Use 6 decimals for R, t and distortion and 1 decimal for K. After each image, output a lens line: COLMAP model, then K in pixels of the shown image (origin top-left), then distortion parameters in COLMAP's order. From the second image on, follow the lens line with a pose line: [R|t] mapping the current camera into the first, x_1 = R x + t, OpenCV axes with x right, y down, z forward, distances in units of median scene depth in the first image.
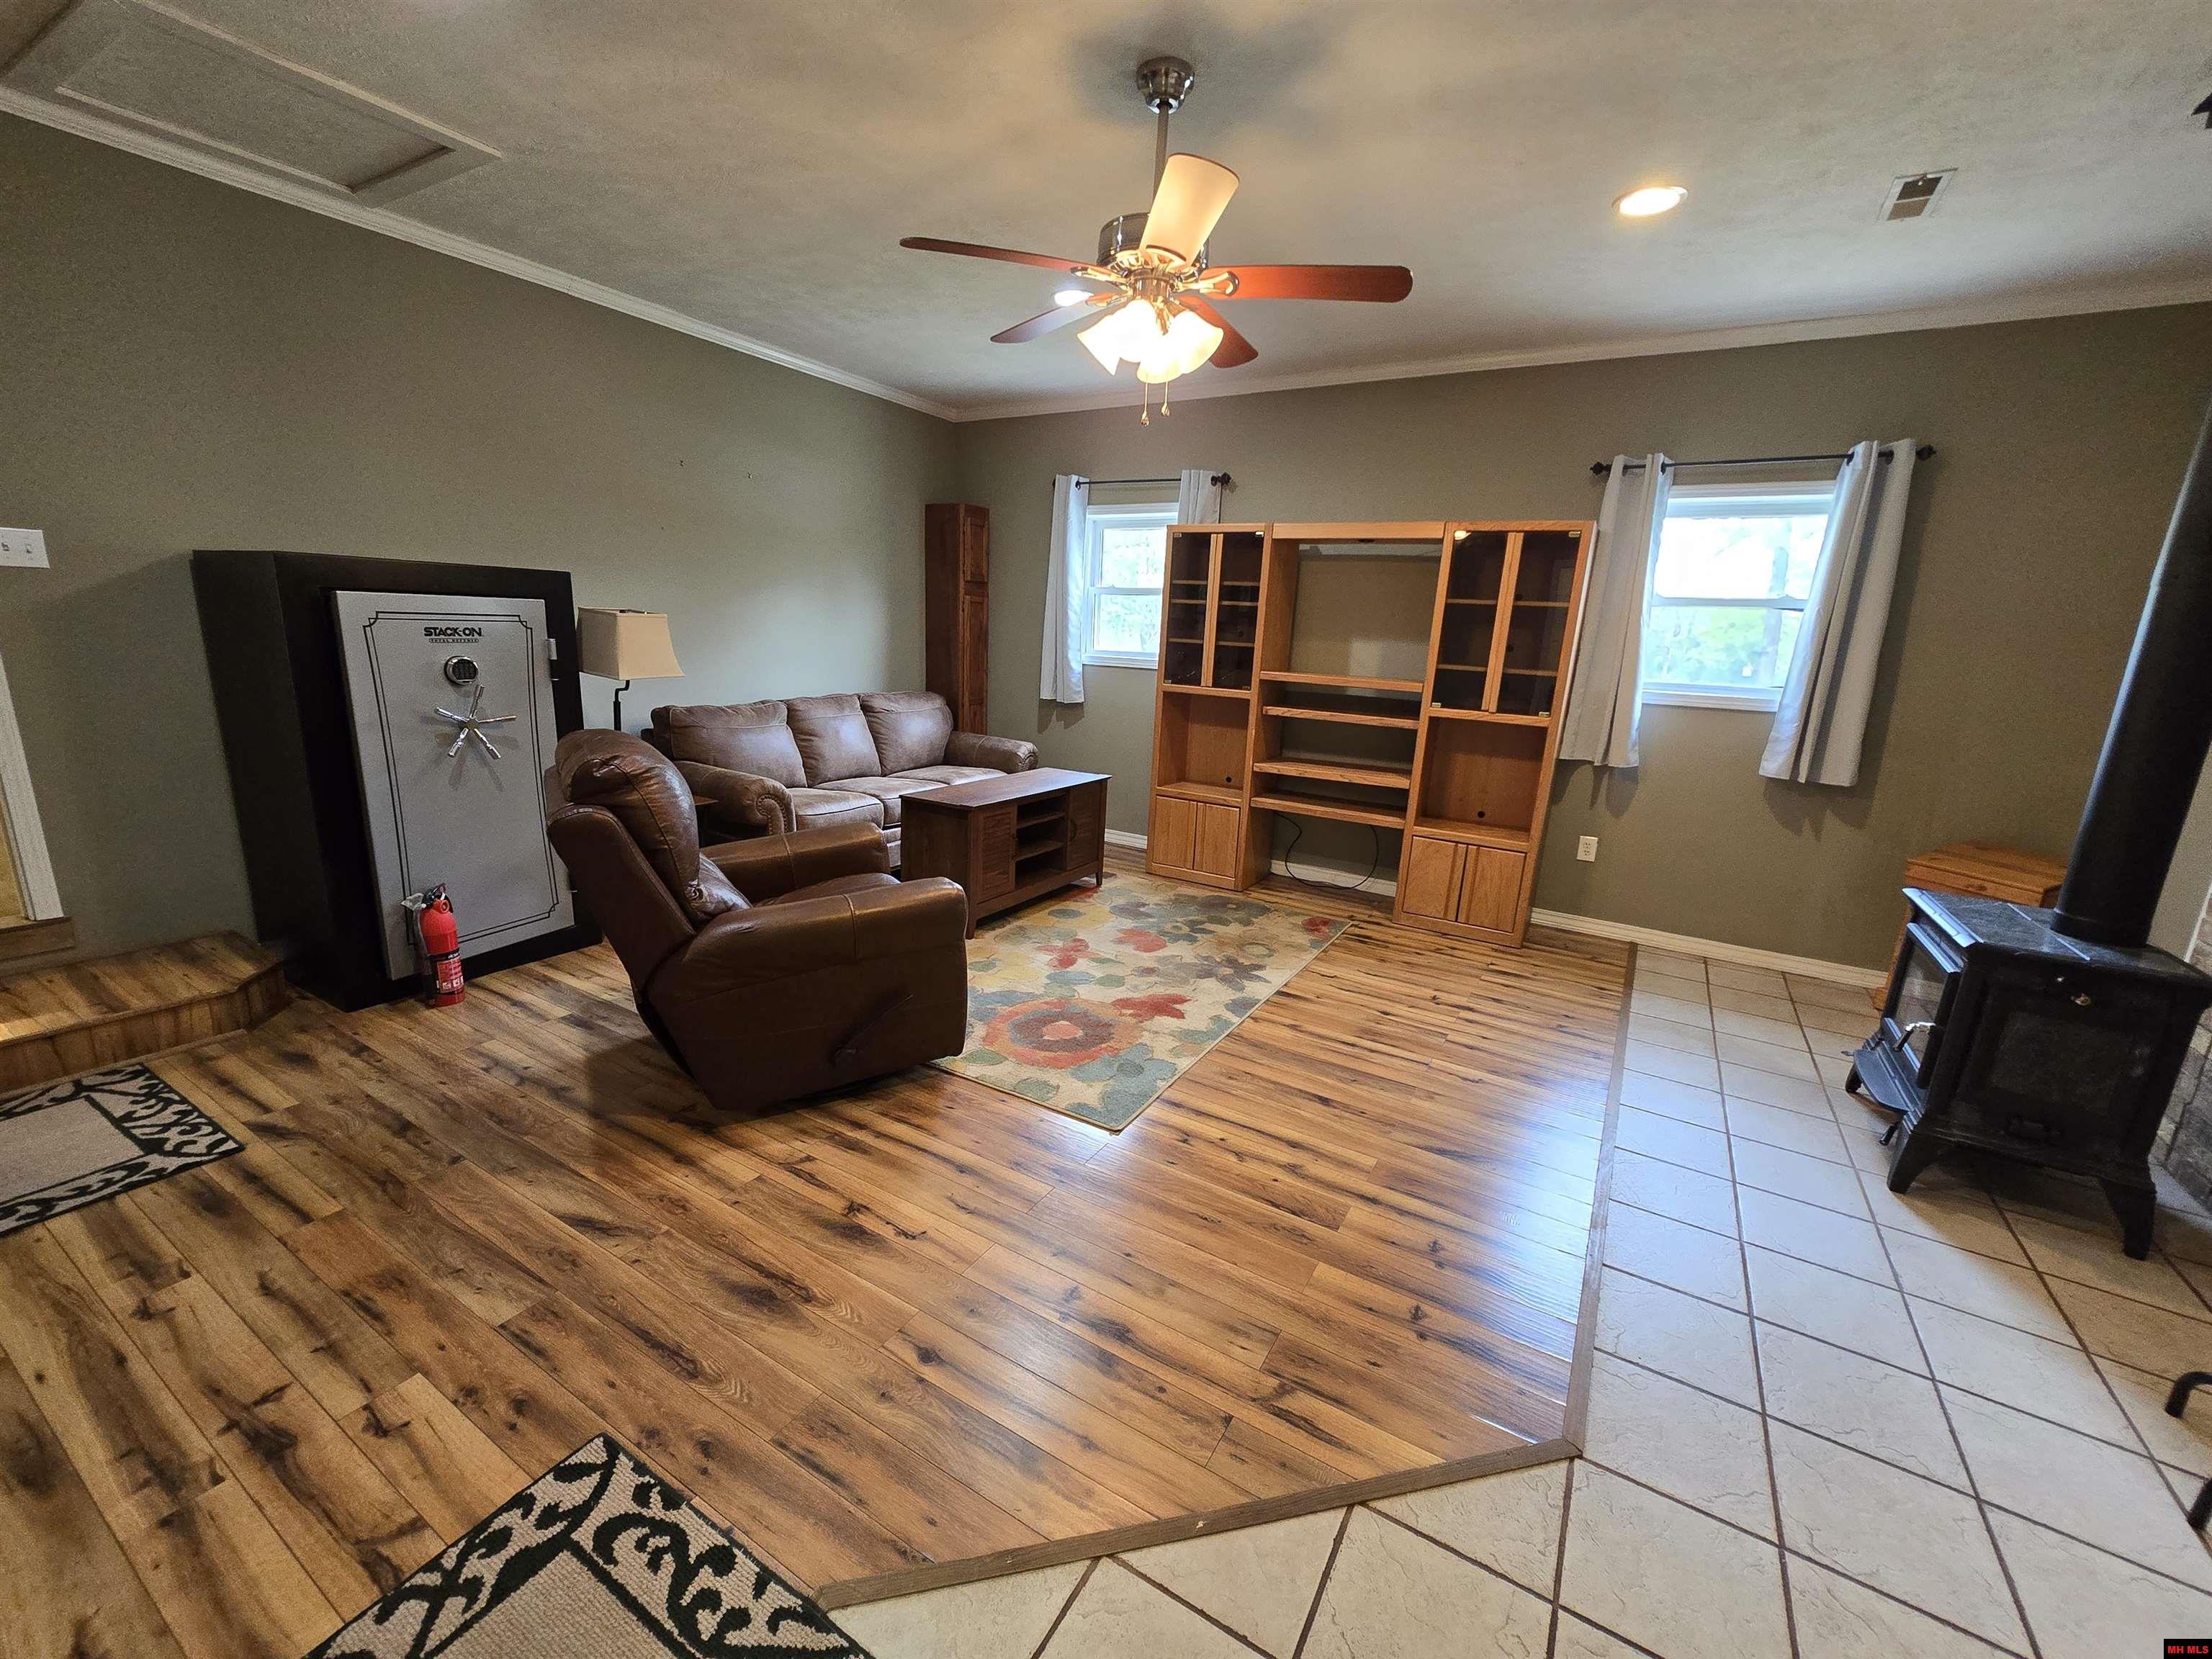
lens RADIAL K [[902.7, 0, 1105.5], [0, 902.7, 845.8], [0, 0, 1]] dist [-0.002264, -0.000664]
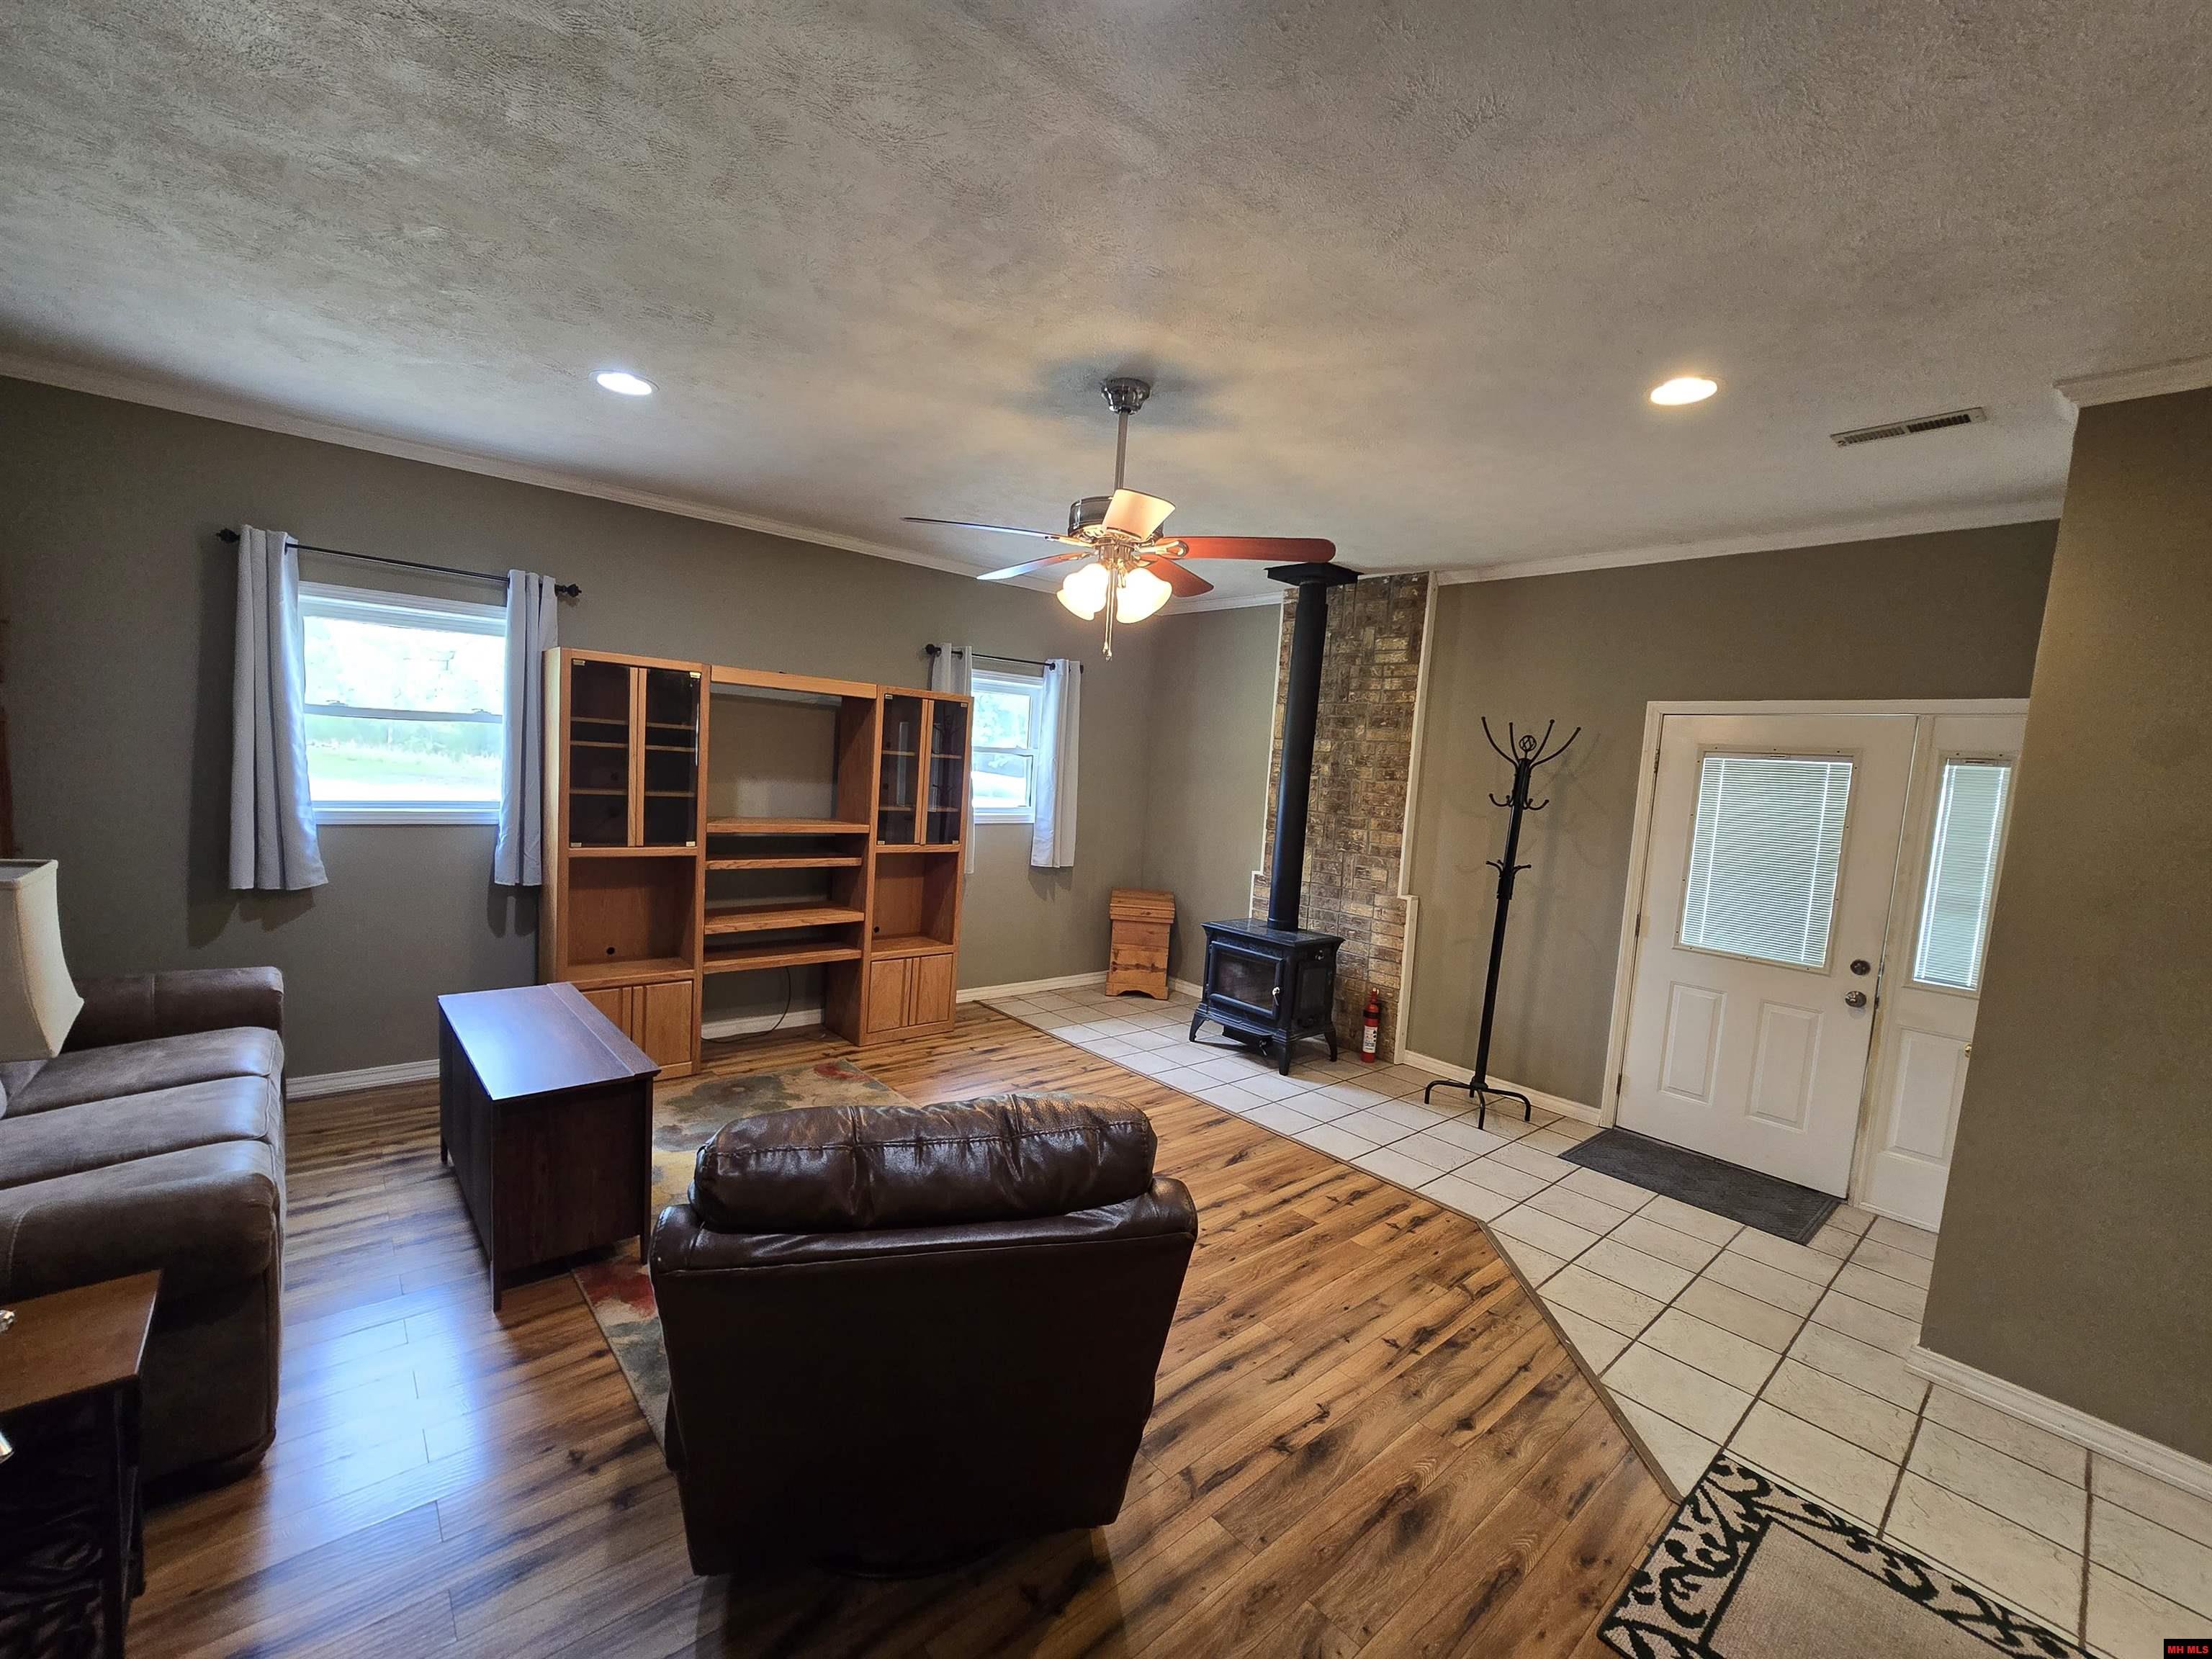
lens RADIAL K [[907.9, 0, 1094.7], [0, 907.9, 843.3], [0, 0, 1]] dist [-0.001092, -0.000023]
pose [[0.310257, -0.115639, 0.943593, -0.656204], [0.174634, 0.982616, 0.063001, -0.192319], [-0.934475, 0.145237, 0.325058, 0.413022]]
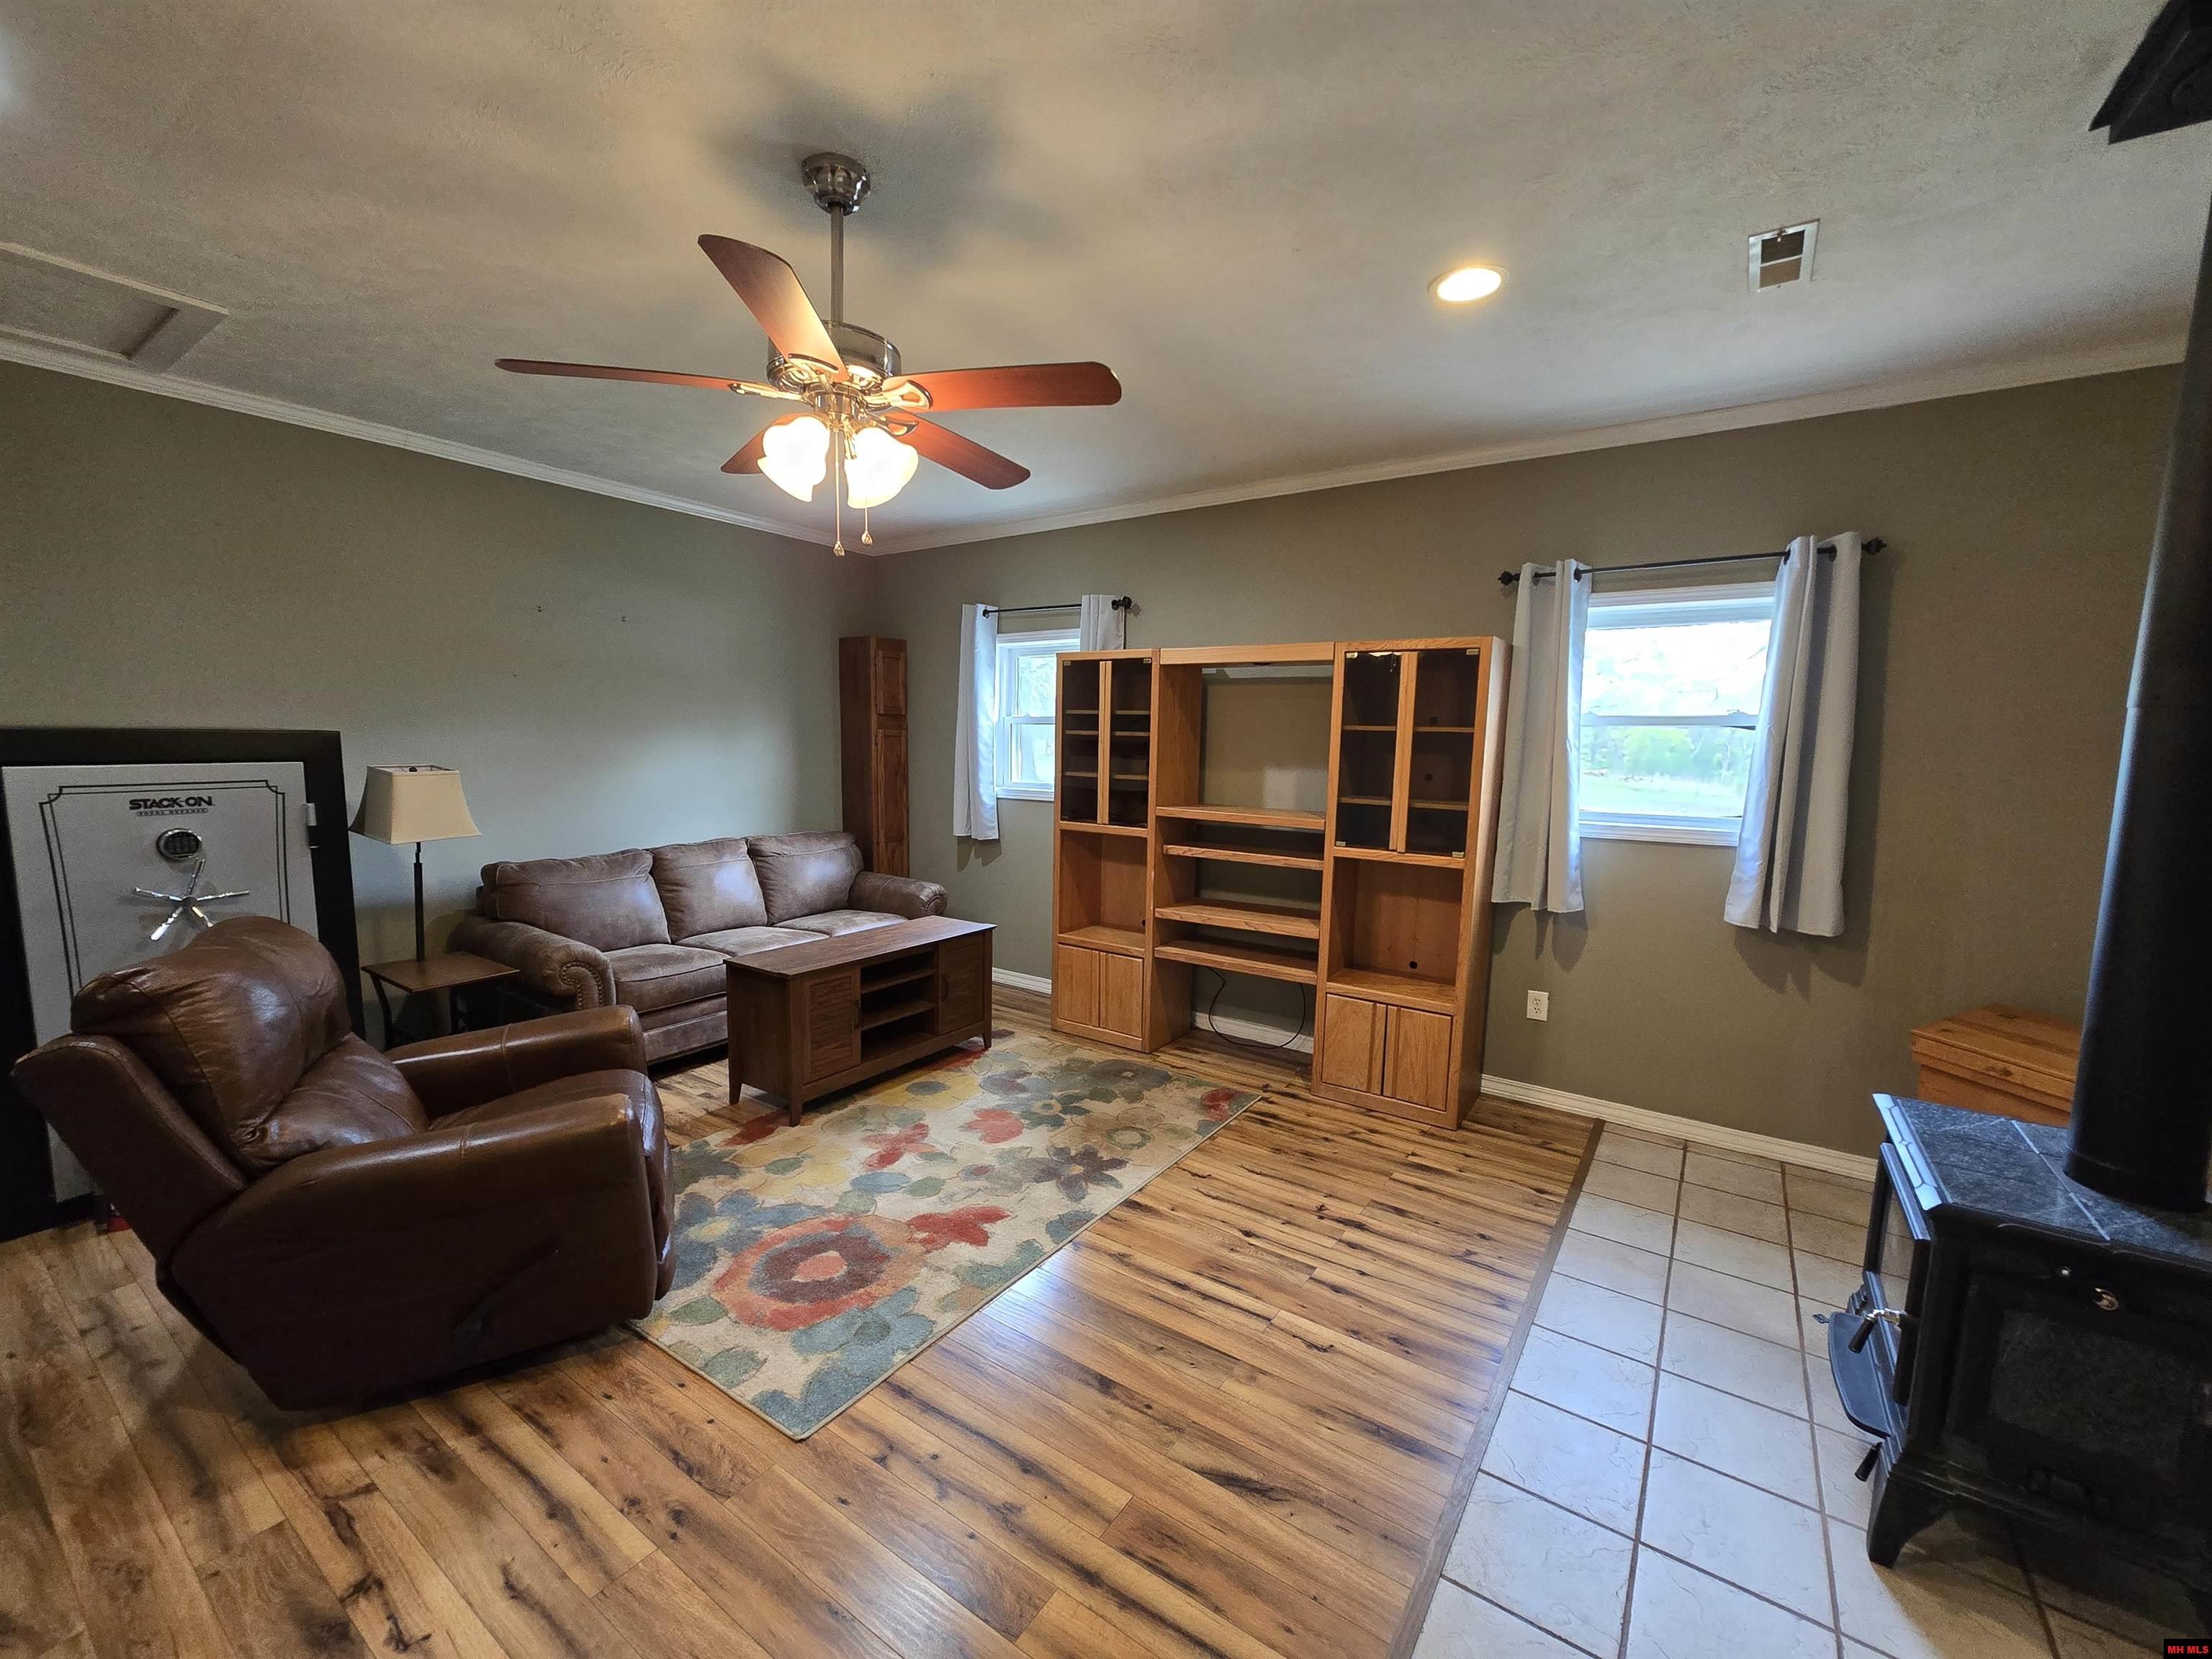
lens RADIAL K [[902.7, 0, 1105.5], [0, 902.7, 845.8], [0, 0, 1]] dist [-0.002264, -0.000664]
pose [[0.997877, -0.020505, -0.061819, 0.206895], [0.012974, 0.992707, -0.119853, -0.056004], [0.063826, 0.118796, 0.990865, 0.127337]]
